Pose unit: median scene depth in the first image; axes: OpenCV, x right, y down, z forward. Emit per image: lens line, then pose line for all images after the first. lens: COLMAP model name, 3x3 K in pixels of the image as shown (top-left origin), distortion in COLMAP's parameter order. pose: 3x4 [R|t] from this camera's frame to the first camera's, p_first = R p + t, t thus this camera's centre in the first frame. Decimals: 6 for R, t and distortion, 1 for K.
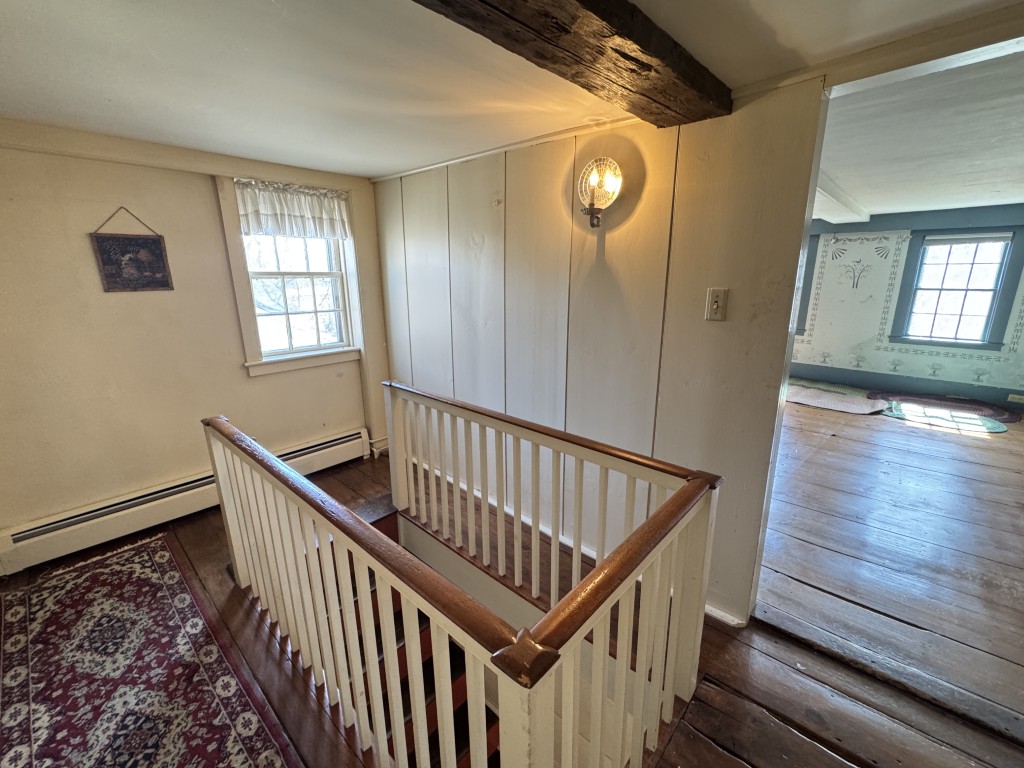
lens RADIAL K [[433.3, 0, 512.0], [0, 433.3, 384.0], [0, 0, 1]] dist [-0.004349, -0.000627]
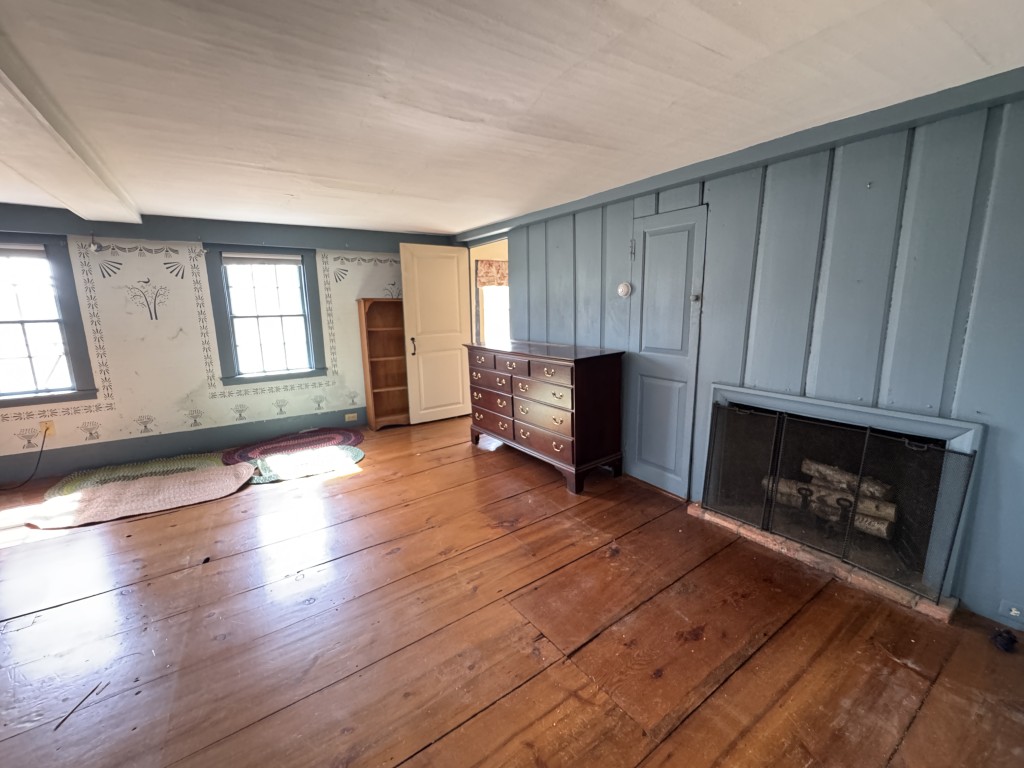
lens RADIAL K [[433.3, 0, 512.0], [0, 433.3, 384.0], [0, 0, 1]] dist [-0.004349, -0.000627]
pose [[0.218582, -0.176812, 0.959666, 0.256211], [0.254846, 0.959661, 0.118765, -0.063474], [-0.941953, 0.218607, 0.254825, 0.331563]]
